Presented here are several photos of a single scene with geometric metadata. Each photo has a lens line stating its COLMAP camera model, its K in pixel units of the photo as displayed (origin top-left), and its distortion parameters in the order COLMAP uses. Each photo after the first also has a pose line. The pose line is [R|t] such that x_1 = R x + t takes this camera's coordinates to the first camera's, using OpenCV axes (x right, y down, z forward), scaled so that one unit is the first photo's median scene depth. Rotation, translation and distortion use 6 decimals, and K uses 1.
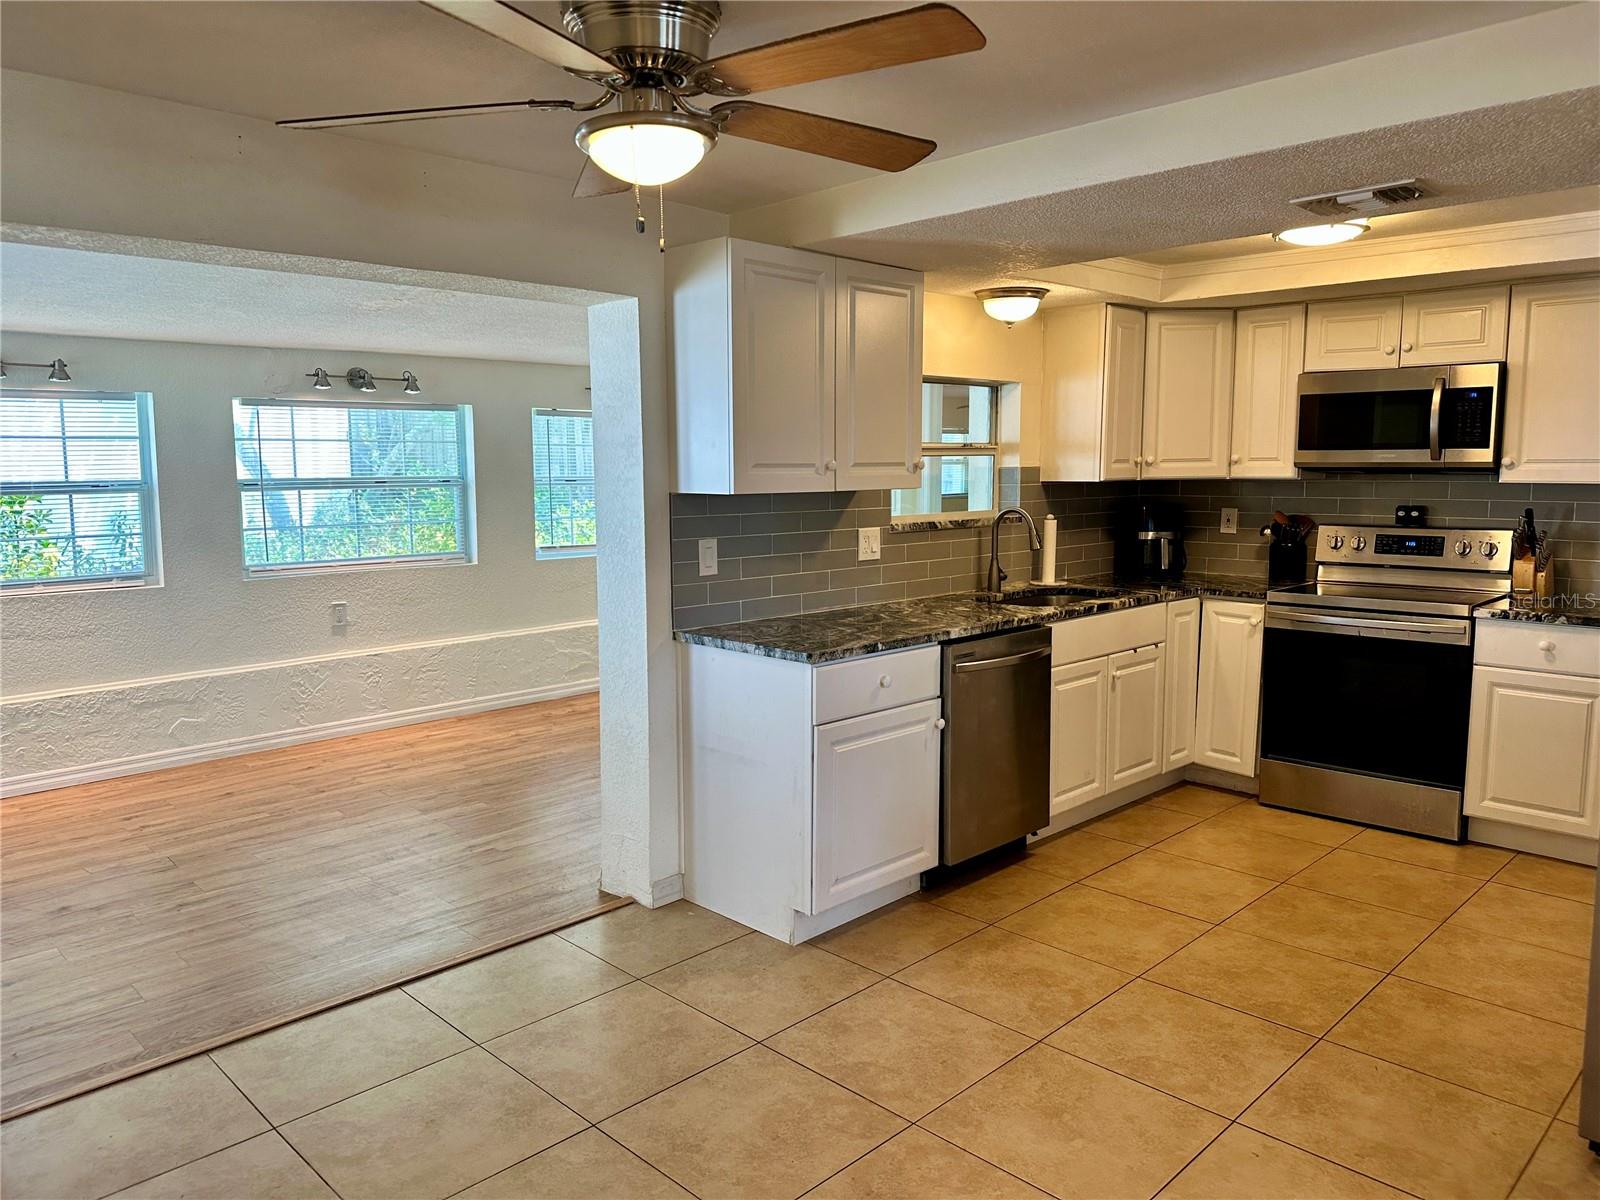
lens RADIAL K [[1118.2, 0, 792.3], [0, 1118.2, 586.3], [0, 0, 1]] dist [0.082334, -0.110170]
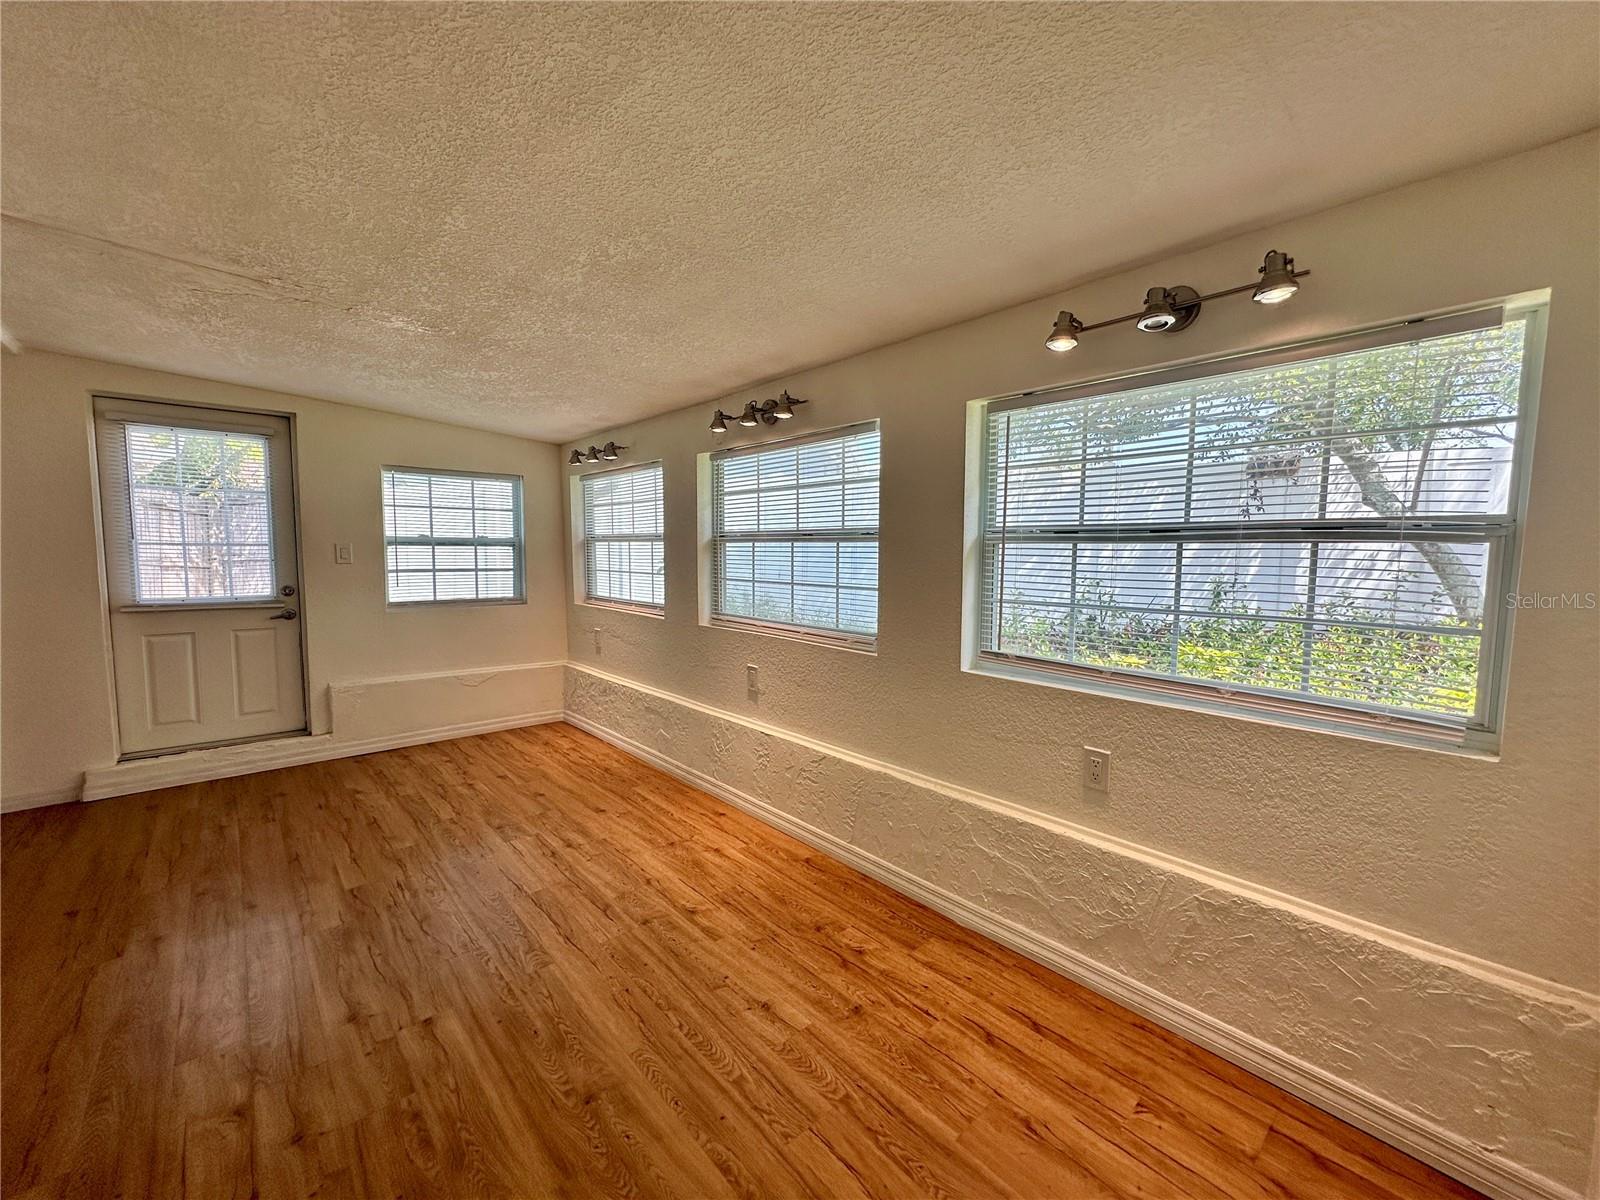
lens RADIAL K [[640.4, 0, 799.8], [0, 640.4, 604.9], [0, 0, 1]] dist [-0.006097, 0.001707]
pose [[-0.041701, 0.091955, -0.994890, 0.138039], [-0.120368, 0.988041, 0.096367, -0.113411], [0.991853, 0.123772, -0.030134, 1.341123]]
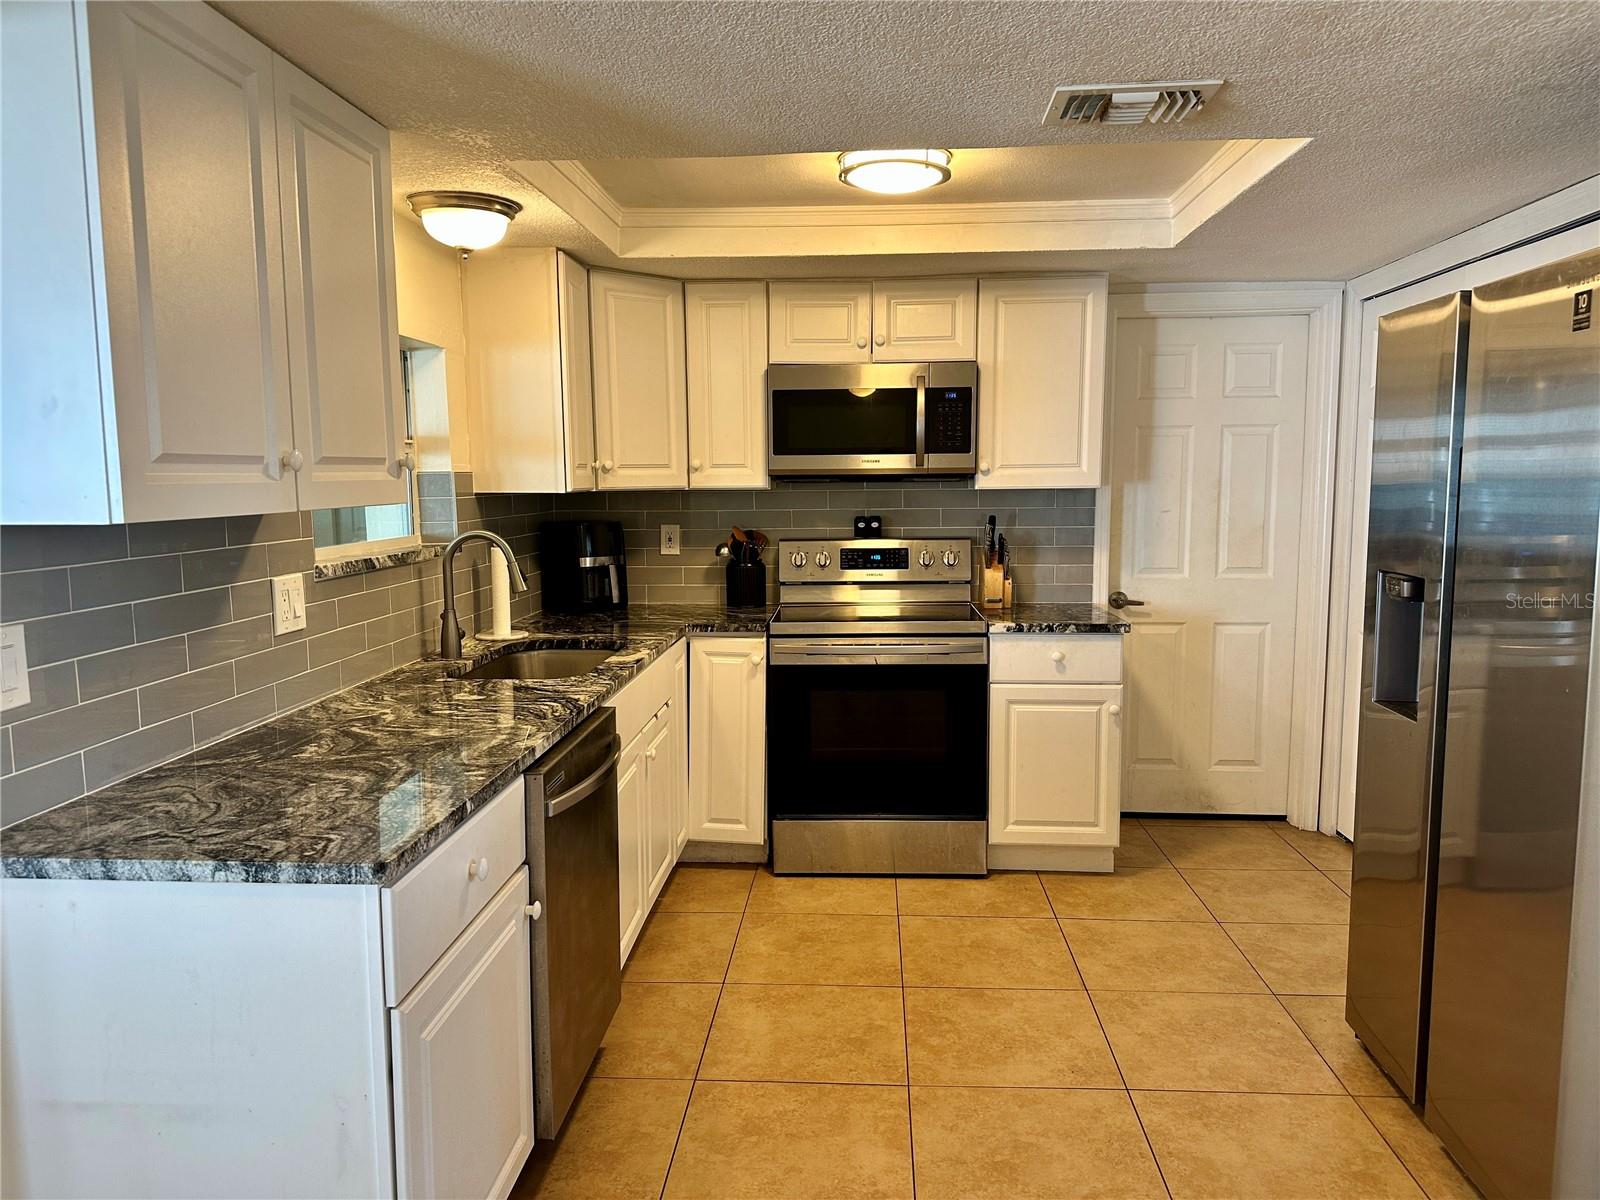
lens RADIAL K [[1118.2, 0, 801.9], [0, 1118.2, 602.6], [0, 0, 1]] dist [0.082334, -0.110170]
pose [[0.746251, -0.076800, 0.661220, -0.106036], [0.076996, 0.996614, 0.028857, -0.031783], [-0.661197, 0.029376, 0.749637, 0.360791]]
